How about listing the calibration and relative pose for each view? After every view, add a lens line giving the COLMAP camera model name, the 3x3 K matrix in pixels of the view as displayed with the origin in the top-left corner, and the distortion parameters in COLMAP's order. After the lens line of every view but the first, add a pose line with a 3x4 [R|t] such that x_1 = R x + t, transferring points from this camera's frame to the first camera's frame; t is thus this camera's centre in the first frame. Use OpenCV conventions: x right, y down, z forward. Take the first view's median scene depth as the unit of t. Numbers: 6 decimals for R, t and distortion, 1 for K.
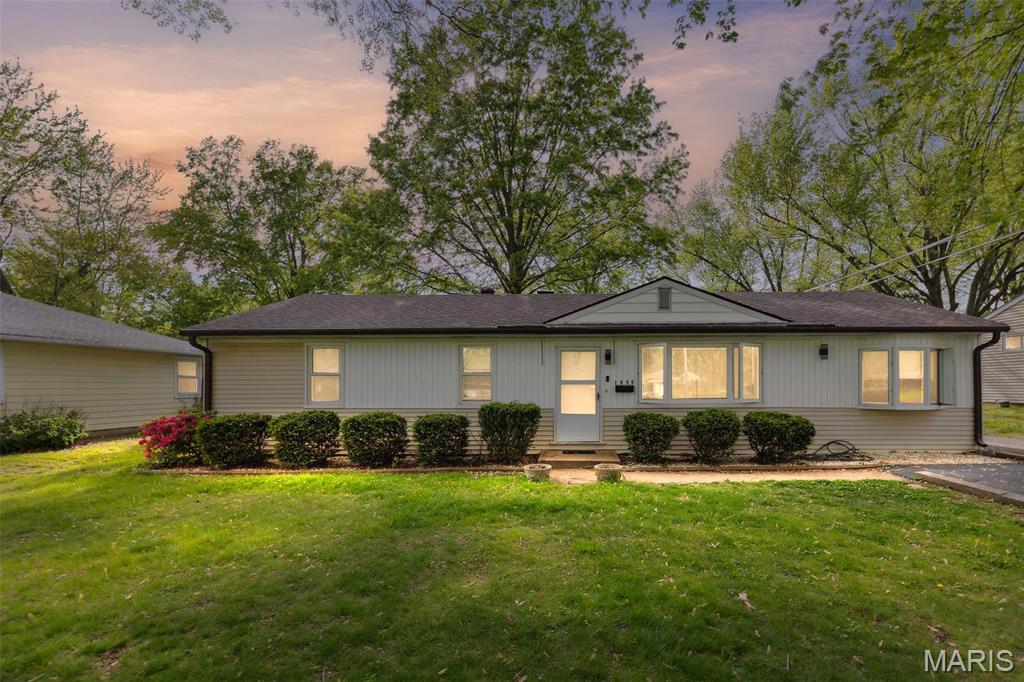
lens RADIAL K [[407.3, 0, 512.6], [0, 407.3, 375.0], [0, 0, 1]] dist [0.001766, 0.000089]
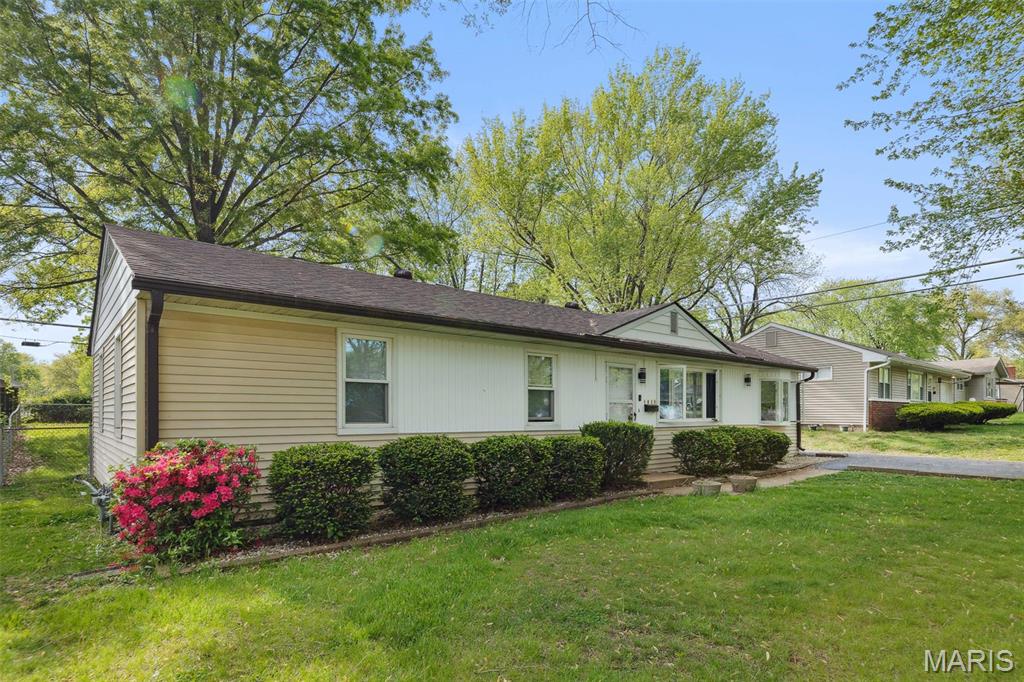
lens RADIAL K [[542.3, 0, 511.3], [0, 542.3, 387.6], [0, 0, 1]] dist [0.000791, -0.000055]
pose [[0.752938, 0.034455, 0.657189, -0.858507], [-0.025867, 0.999406, -0.022761, 0.022565], [-0.657583, 0.000138, 0.753382, 0.222362]]
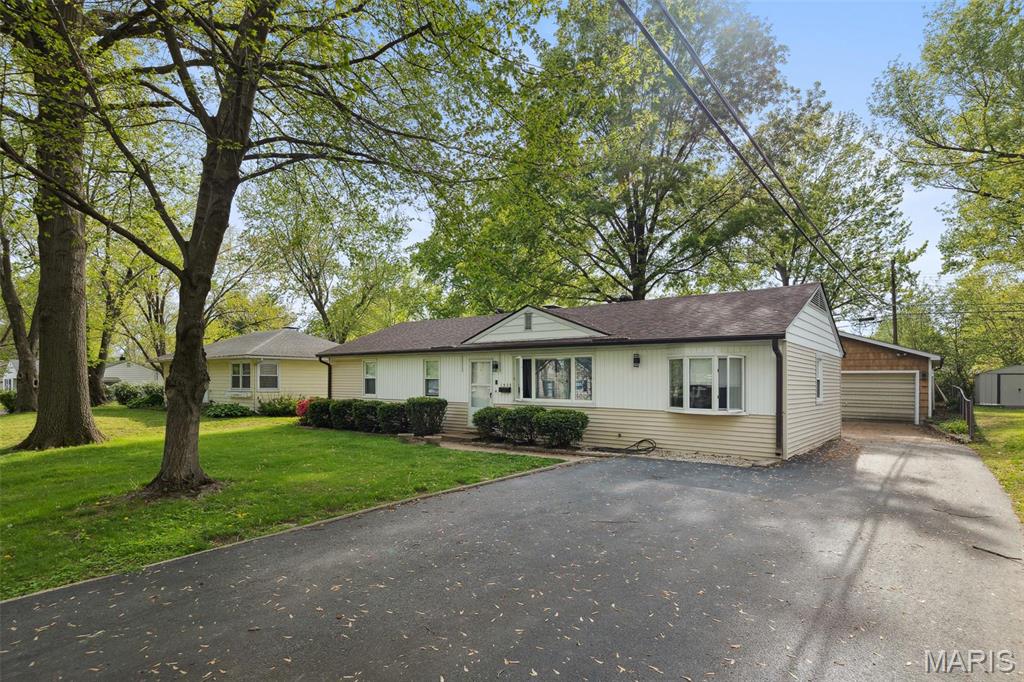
lens RADIAL K [[542.3, 0, 511.3], [0, 542.3, 387.6], [0, 0, 1]] dist [0.000791, -0.000055]
pose [[0.787055, 0.016225, -0.616669, 1.405505], [-0.008664, 0.999846, 0.015249, -0.001161], [0.616822, -0.006658, 0.787075, -0.408403]]
